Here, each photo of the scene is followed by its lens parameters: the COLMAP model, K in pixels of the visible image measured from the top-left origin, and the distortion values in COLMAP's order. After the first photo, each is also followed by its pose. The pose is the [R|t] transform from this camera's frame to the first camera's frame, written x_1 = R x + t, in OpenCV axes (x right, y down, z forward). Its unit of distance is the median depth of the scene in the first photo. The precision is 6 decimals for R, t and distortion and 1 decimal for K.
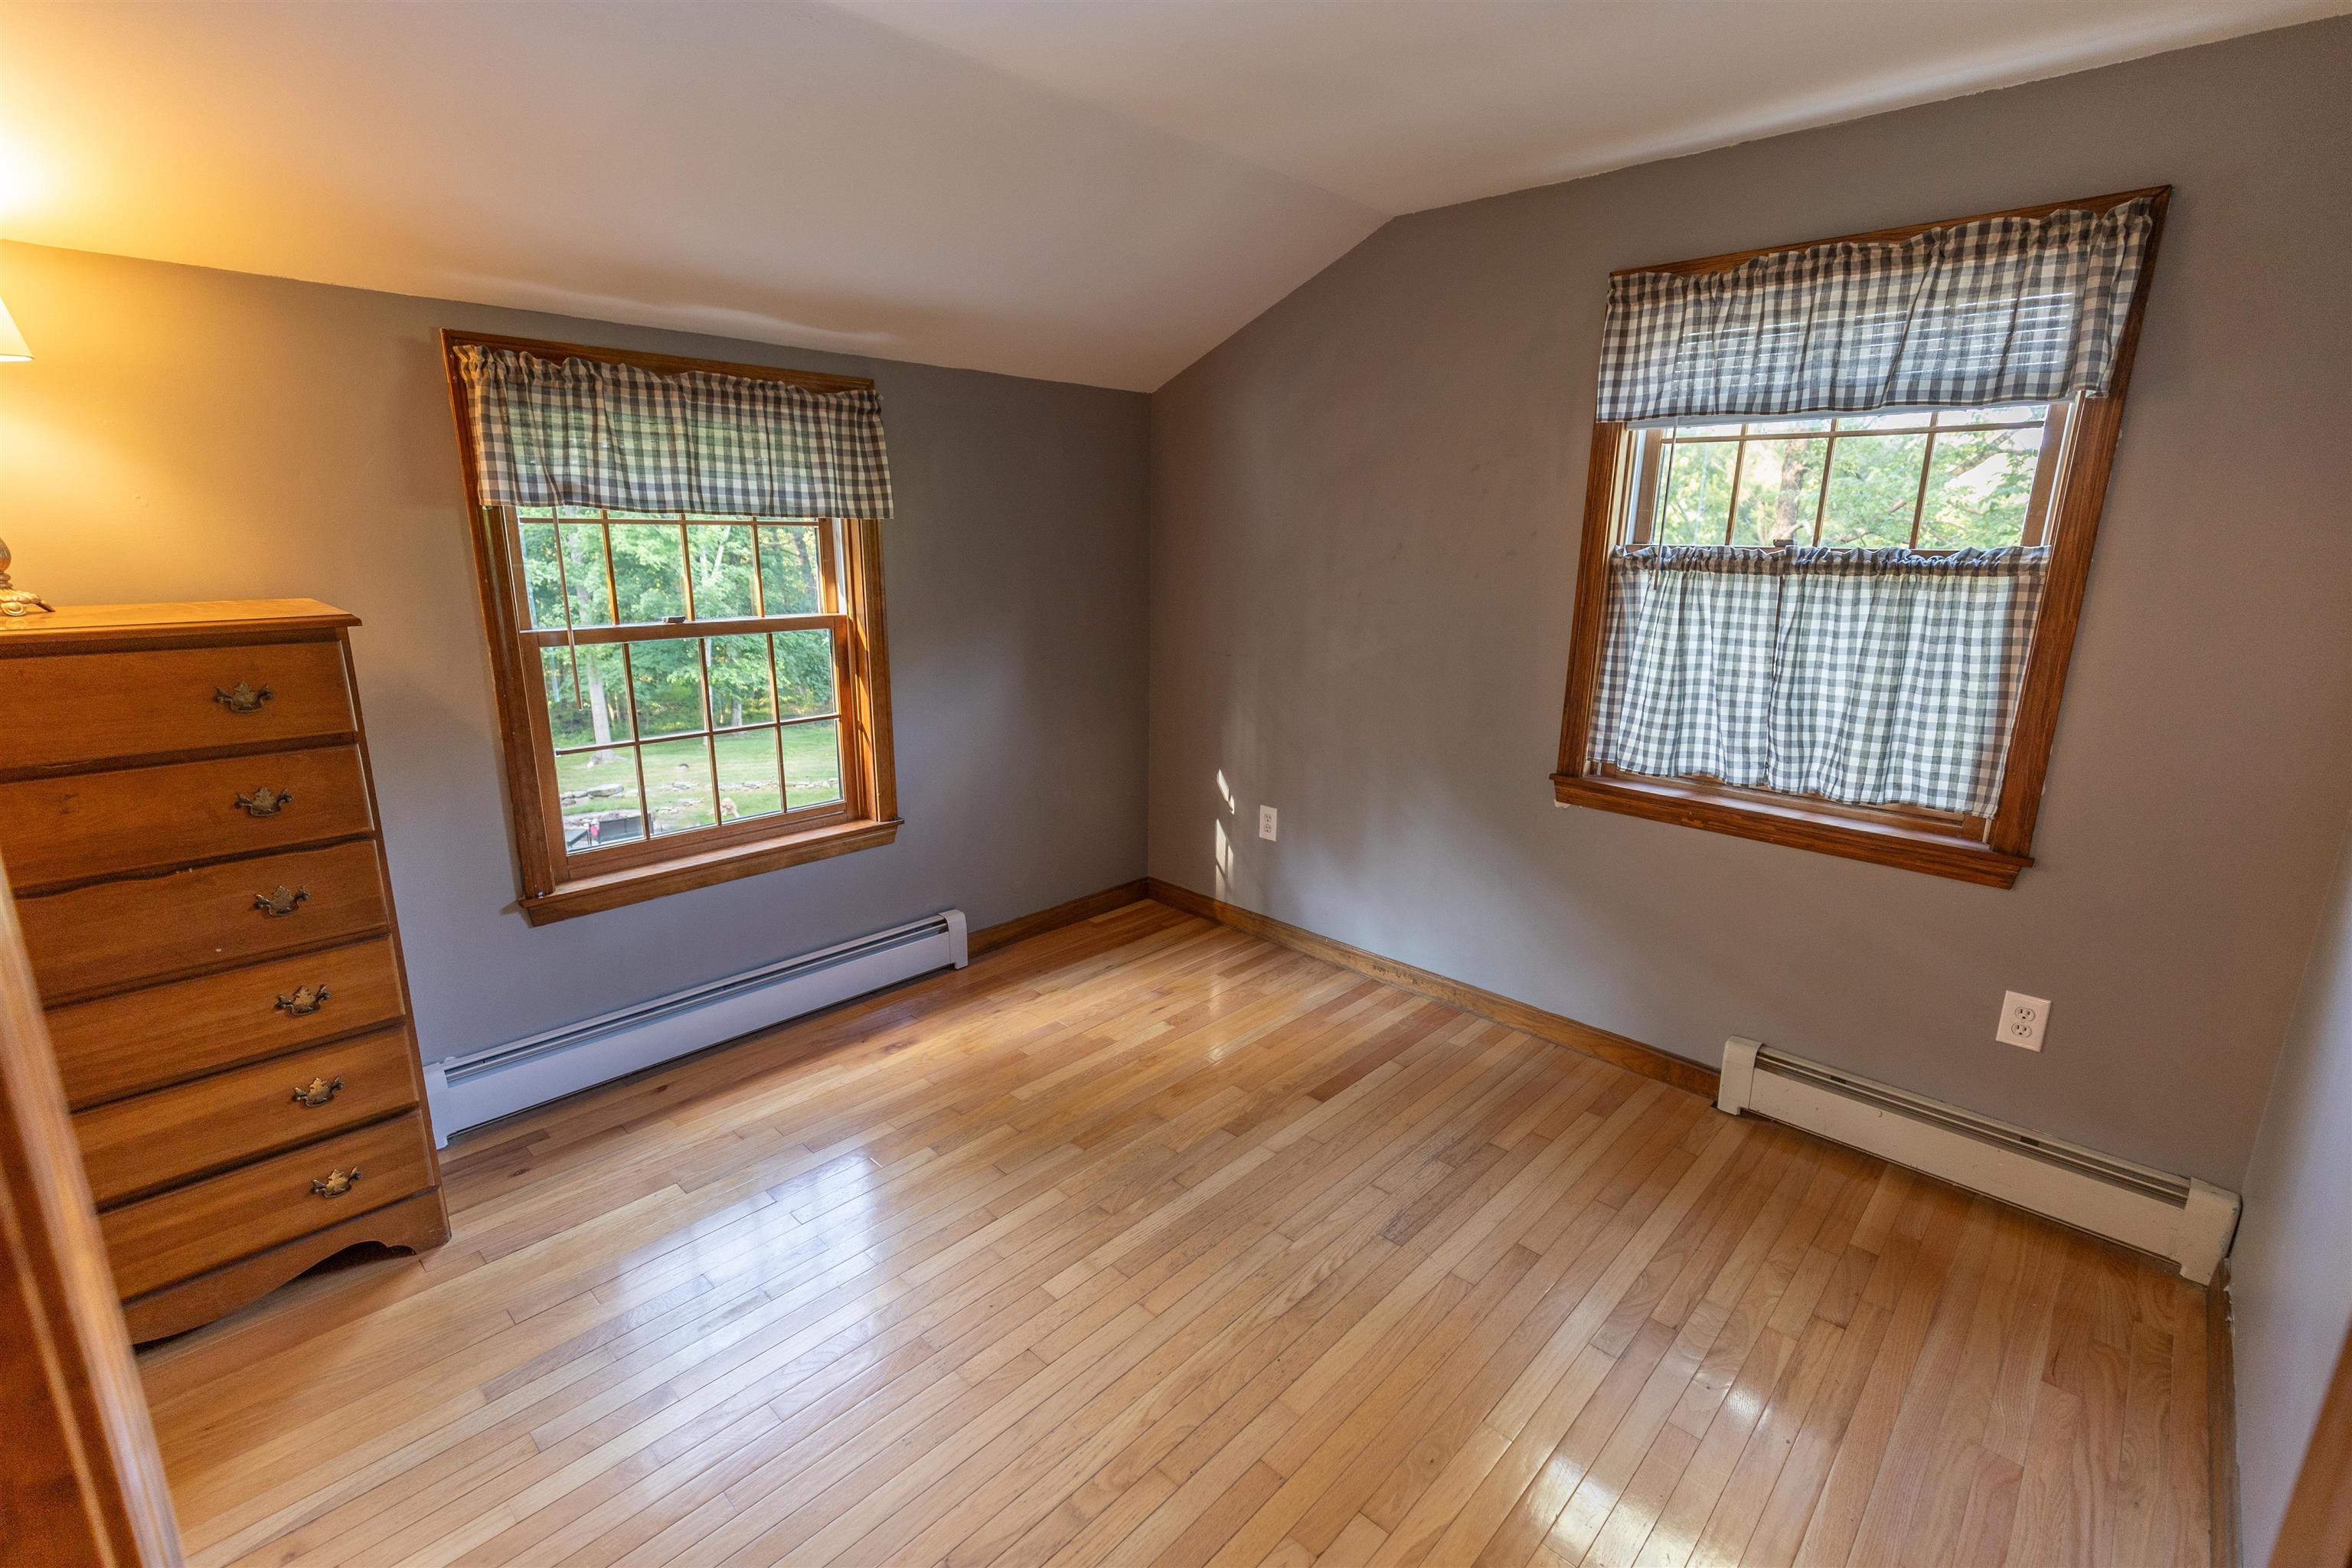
lens RADIAL K [[1043.7, 0, 1184.7], [0, 1043.7, 779.5], [0, 0, 1]] dist [0.004612, -0.001356]
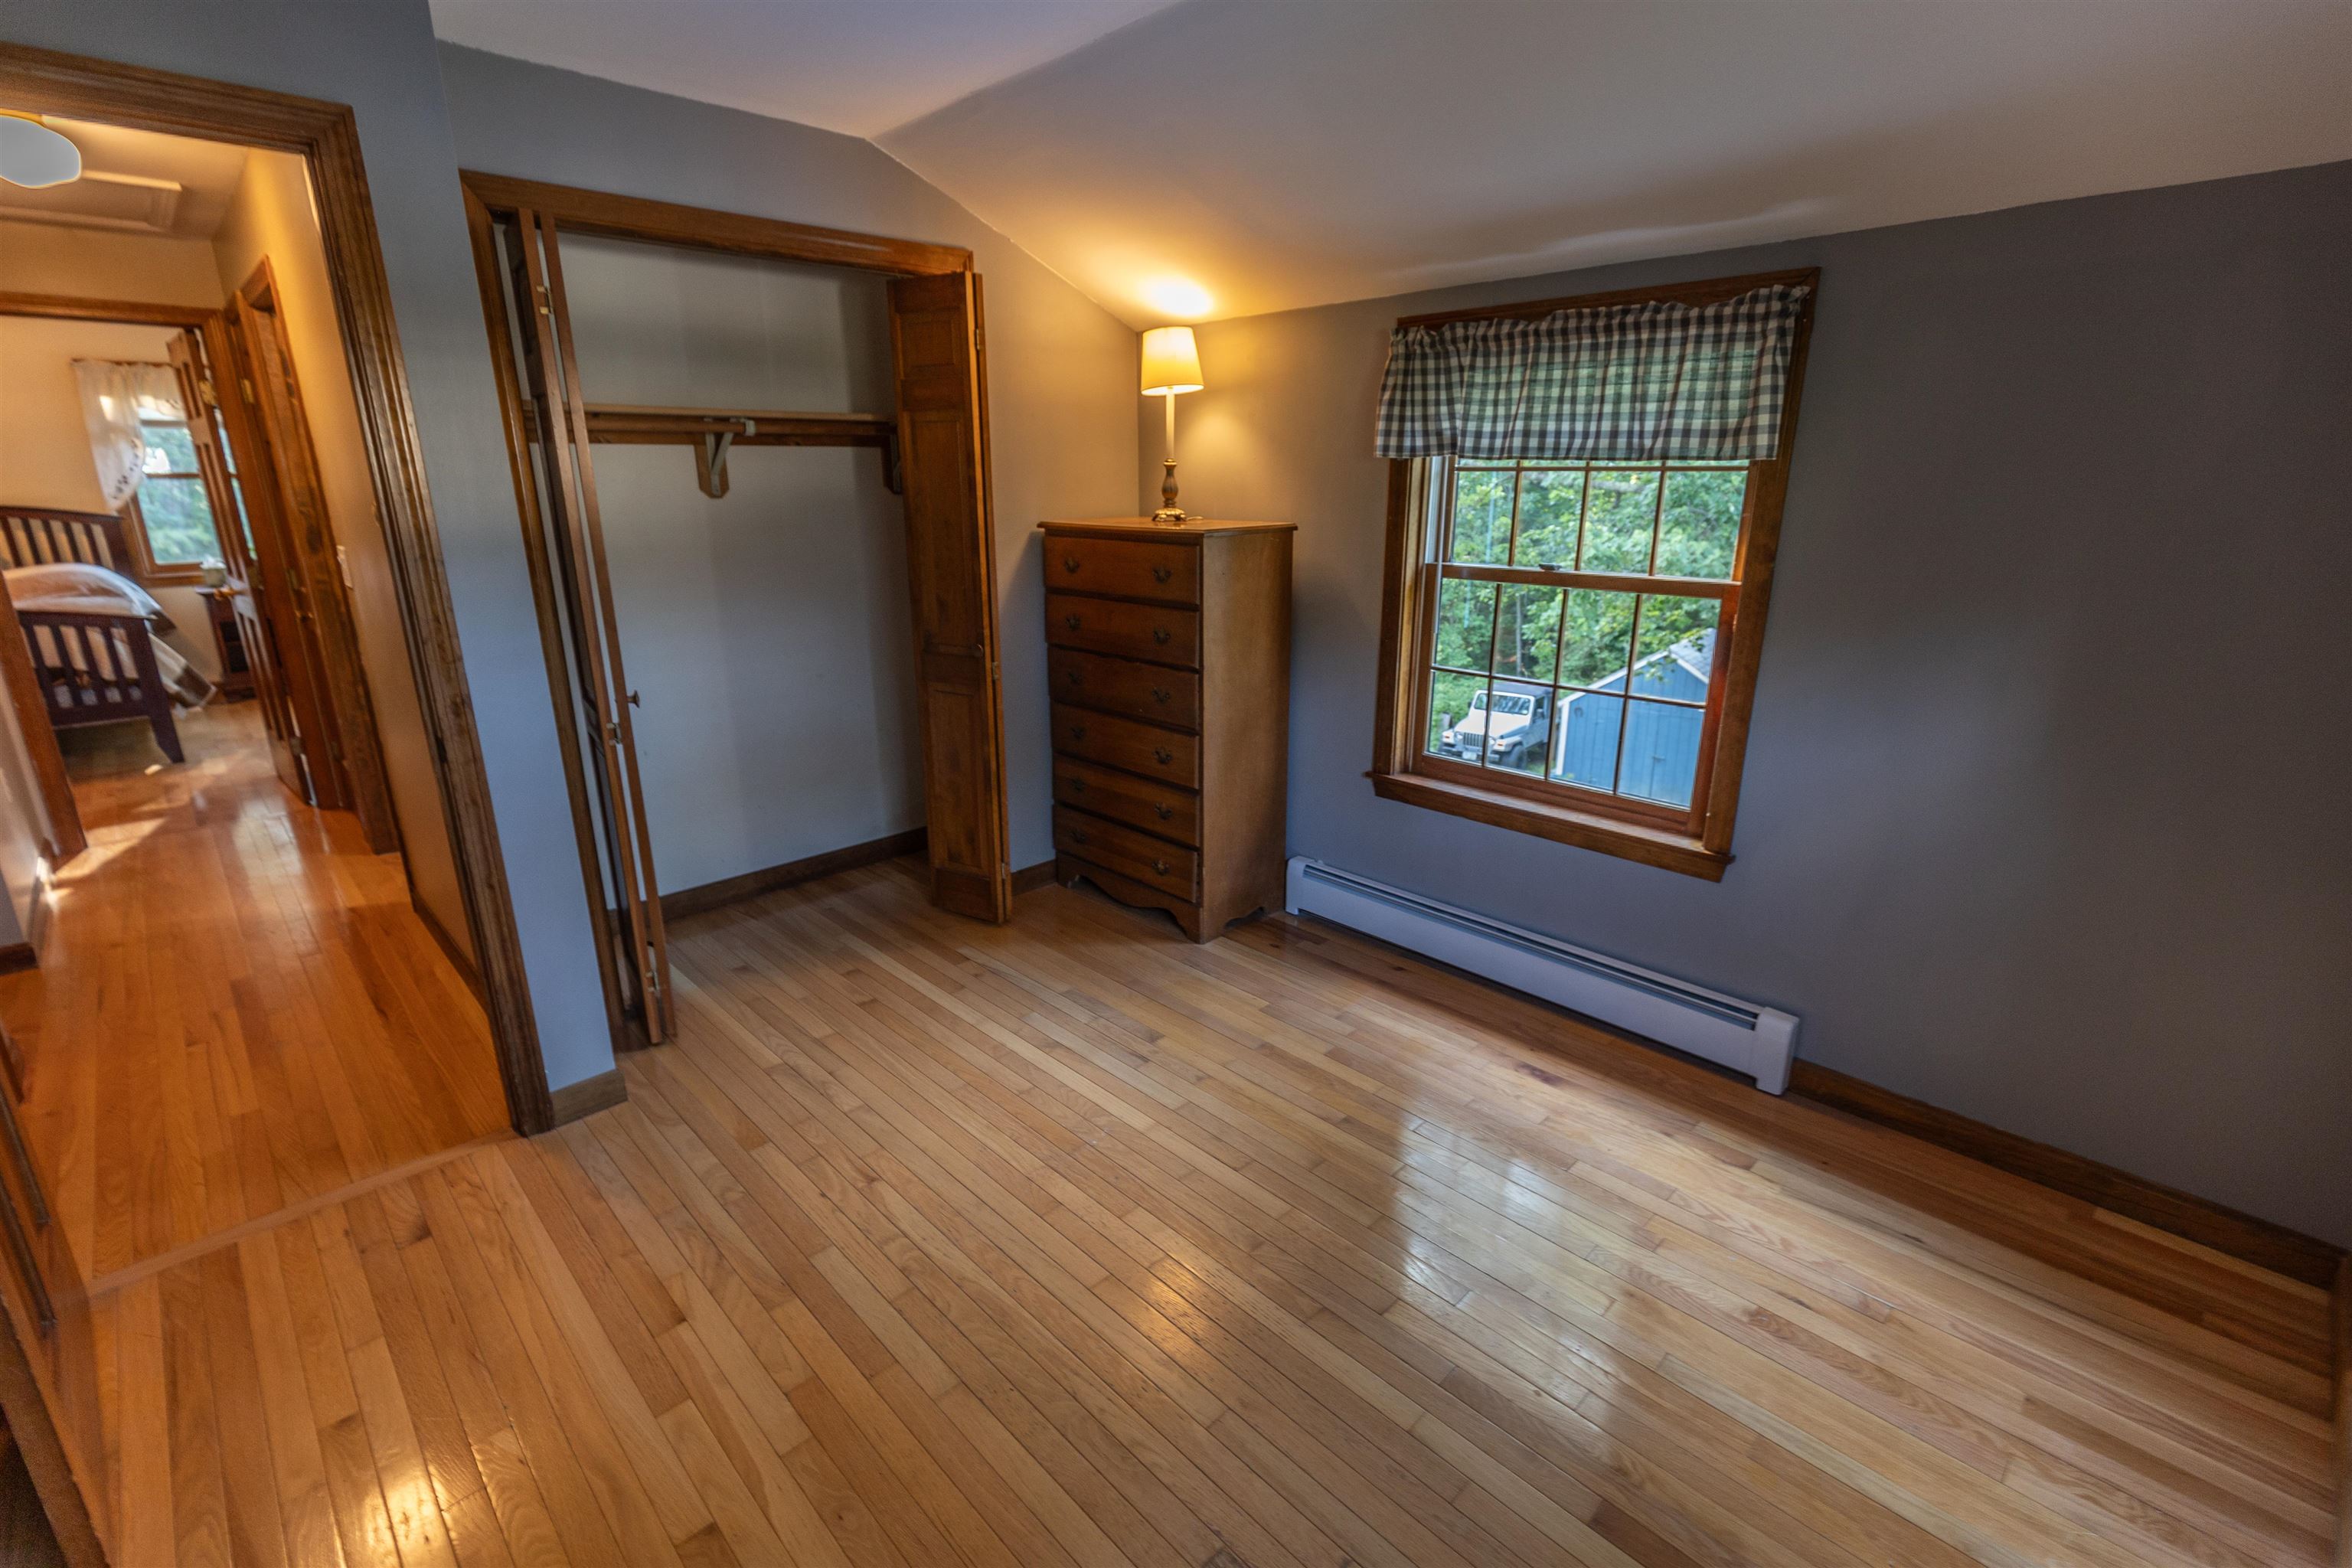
lens RADIAL K [[1043.7, 0, 1183.2], [0, 1043.7, 780.6], [0, 0, 1]] dist [0.004612, -0.001356]
pose [[-0.041217, 0.262325, -0.964099, 0.564653], [-0.240913, 0.933841, 0.264391, -0.144684], [0.969671, 0.243161, 0.024708, 0.695458]]
